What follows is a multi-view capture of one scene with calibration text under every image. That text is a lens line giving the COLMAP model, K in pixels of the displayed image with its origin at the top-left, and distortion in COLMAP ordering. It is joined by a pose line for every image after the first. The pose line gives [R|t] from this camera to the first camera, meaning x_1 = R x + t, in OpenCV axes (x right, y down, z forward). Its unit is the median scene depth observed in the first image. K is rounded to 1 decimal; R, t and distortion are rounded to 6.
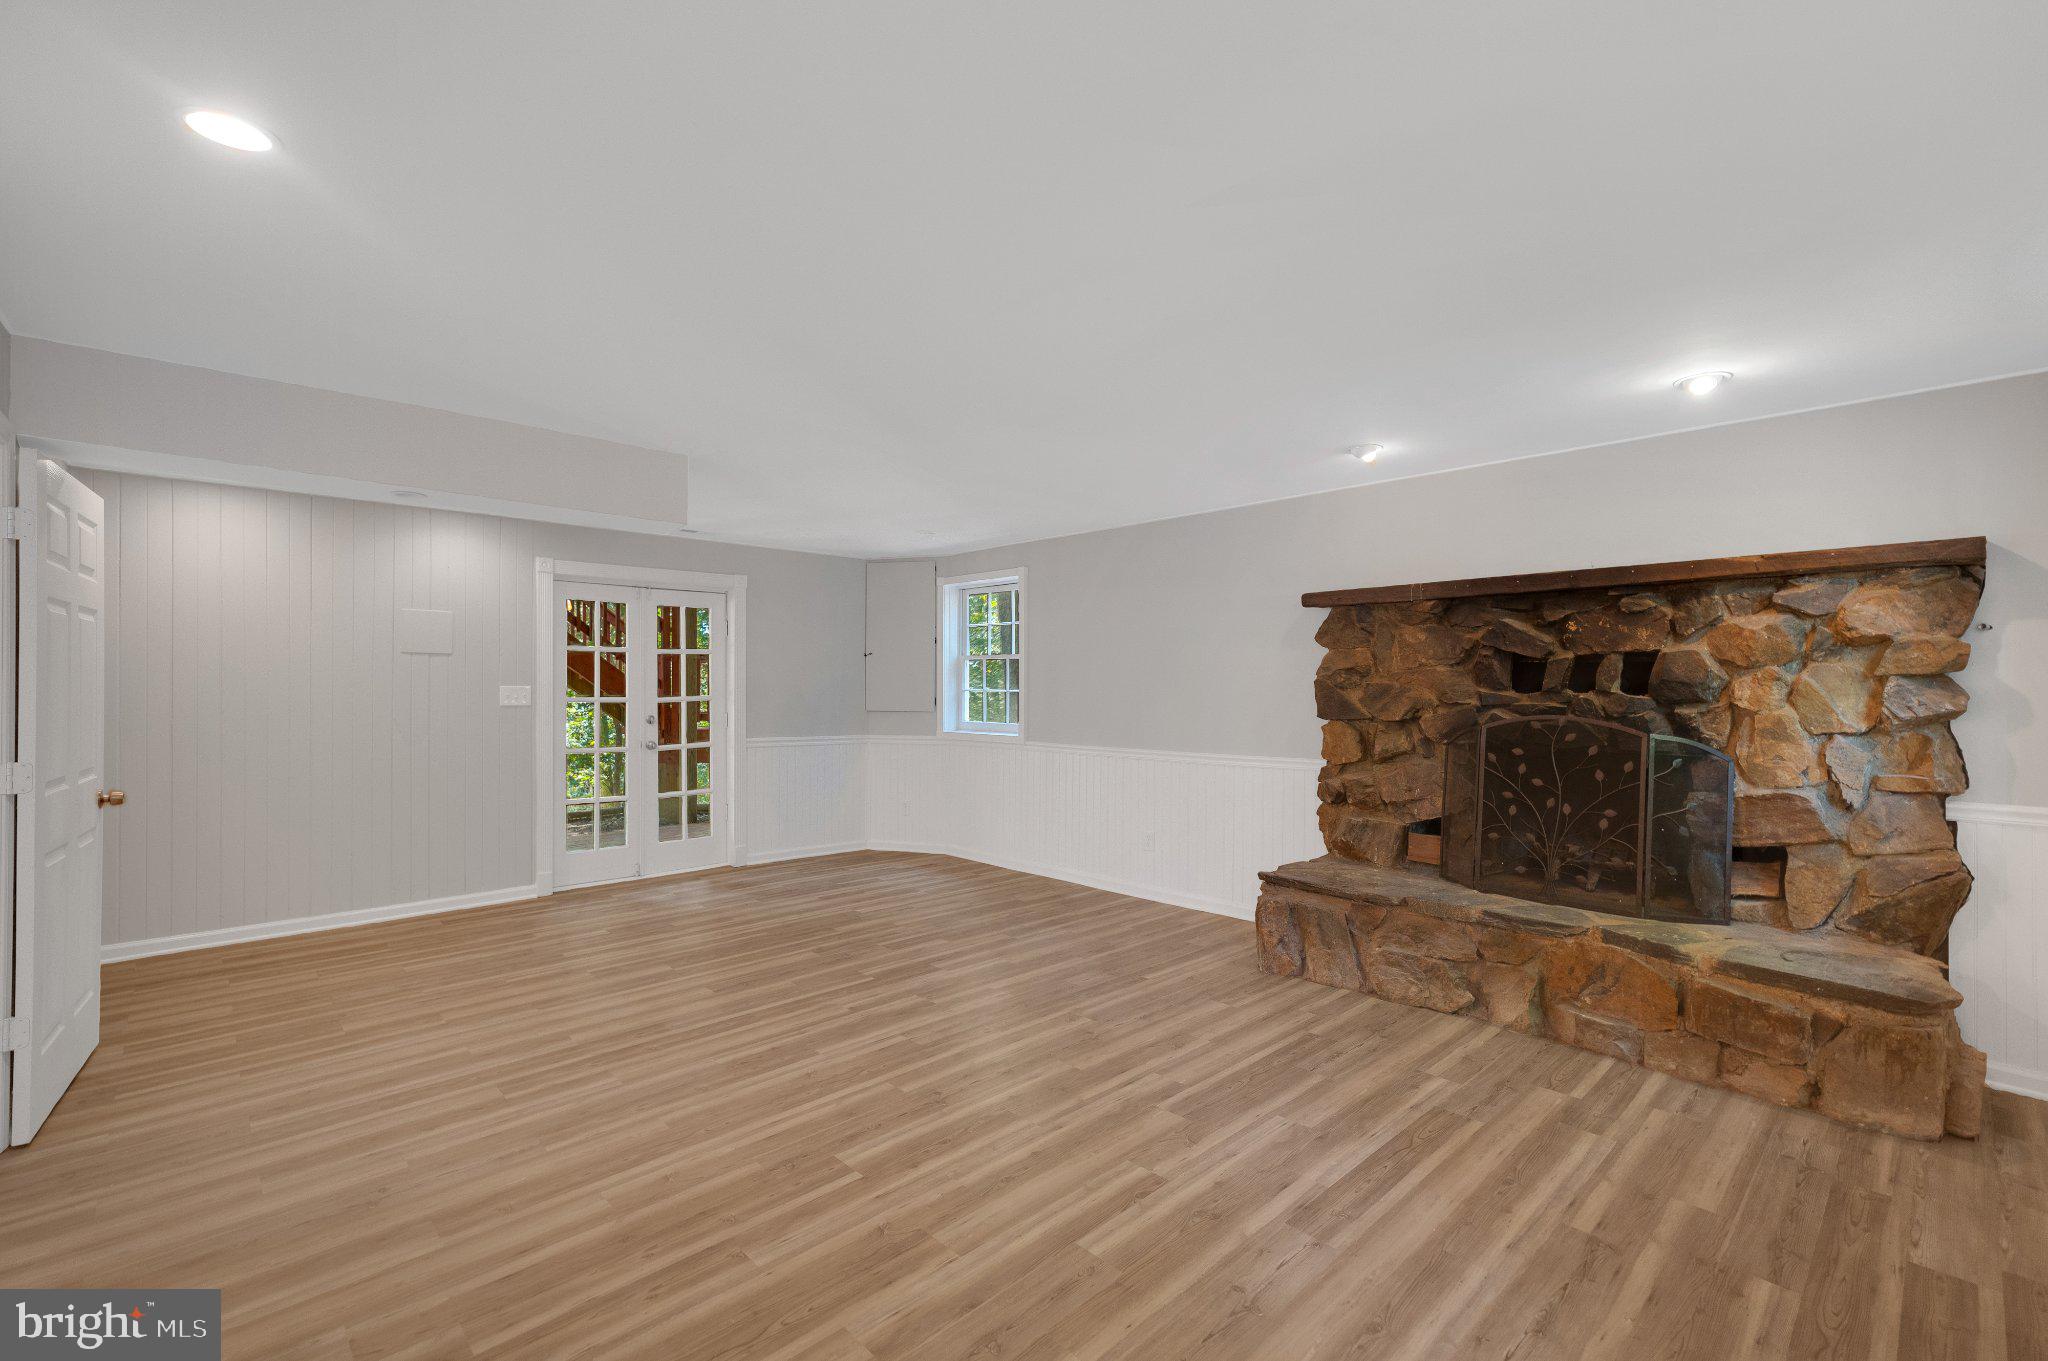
lens RADIAL K [[884.4, 0, 1025.4], [0, 884.4, 677.4], [0, 0, 1]] dist [0.008789, -0.000043]
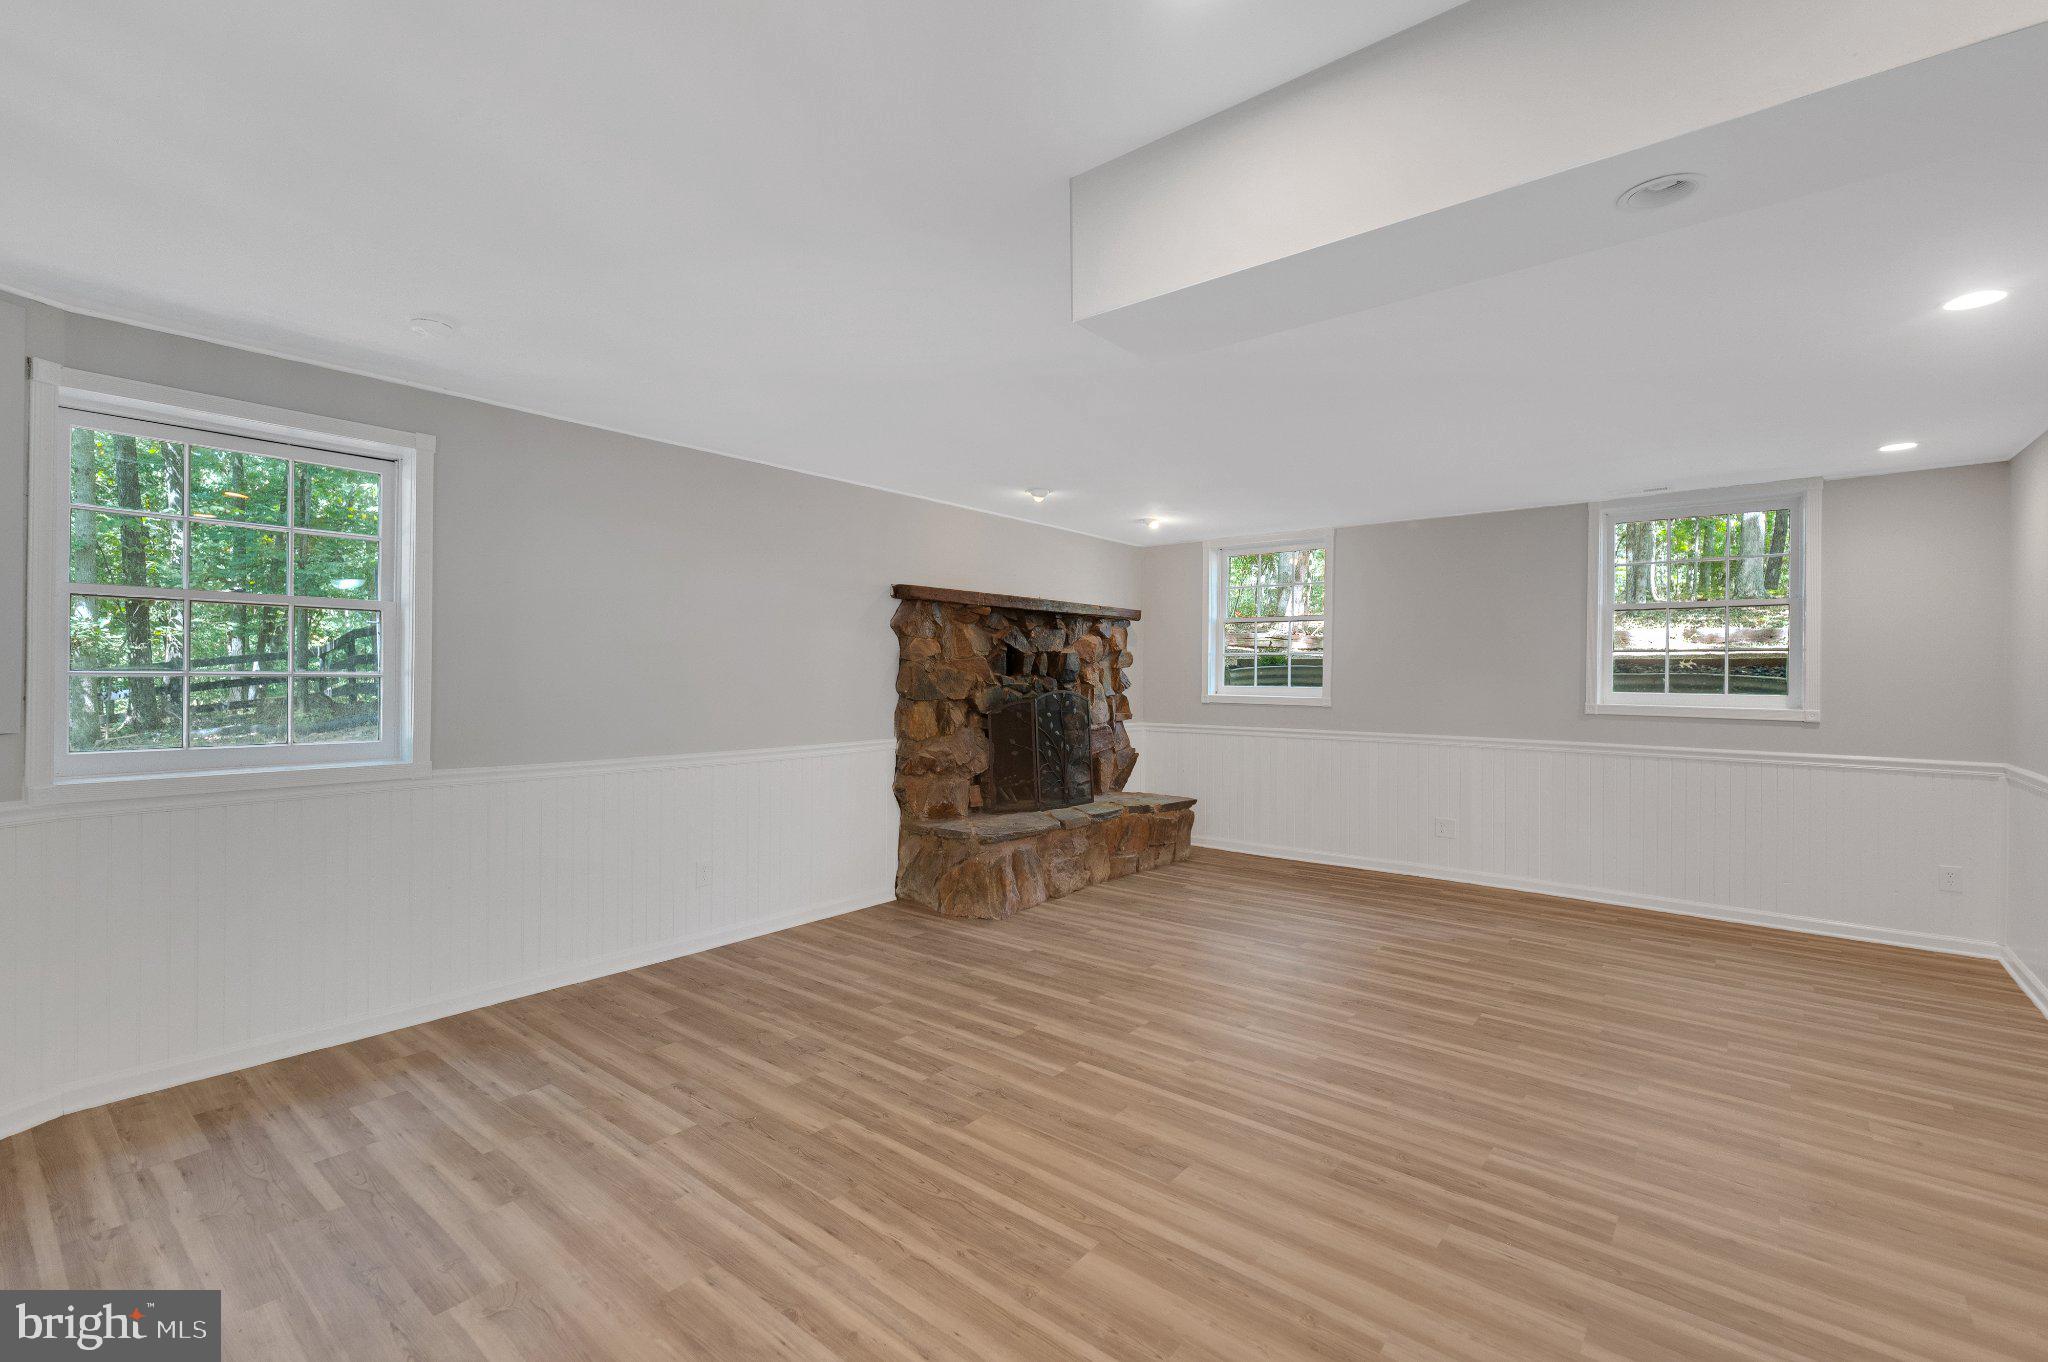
lens RADIAL K [[896.0, 0, 1029.7], [0, 896.0, 682.9], [0, 0, 1]] dist [0.008671, 0.000516]
pose [[-0.121727, -0.011590, 0.992496, -0.992692], [-0.016132, 0.999823, 0.009697, 0.013931], [-0.992433, -0.014831, -0.121892, 1.235846]]
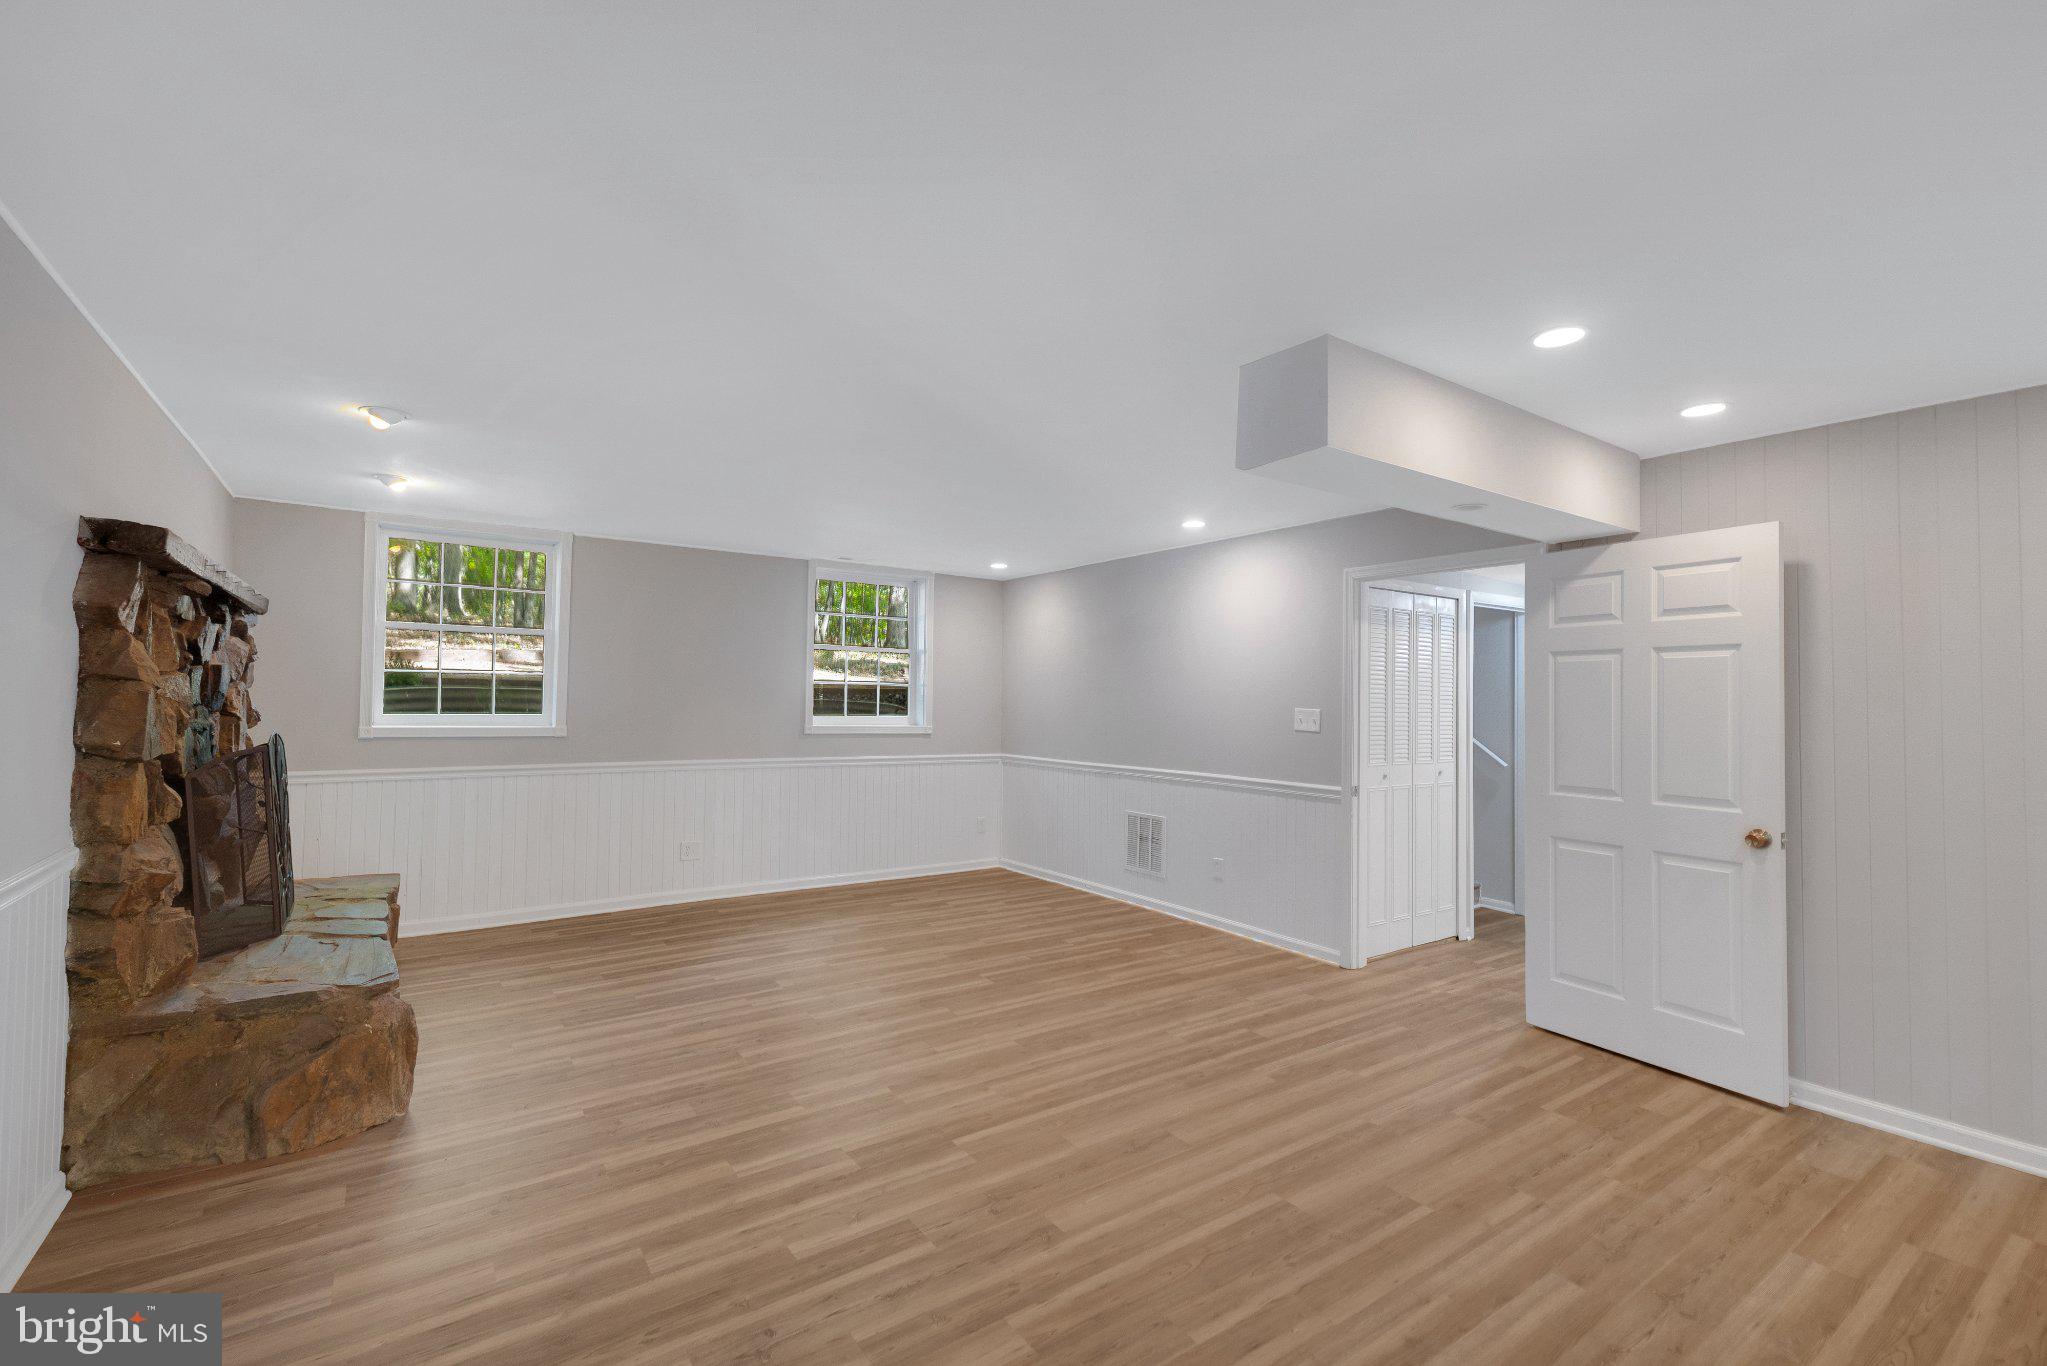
lens RADIAL K [[900.1, 0, 1032.8], [0, 900.1, 679.0], [0, 0, 1]] dist [0.005716, 0.000268]
pose [[-0.989871, -0.011595, 0.141496, -0.353352], [-0.016226, 0.999368, -0.031619, 0.005538], [-0.141040, -0.033595, -0.989434, 1.833855]]
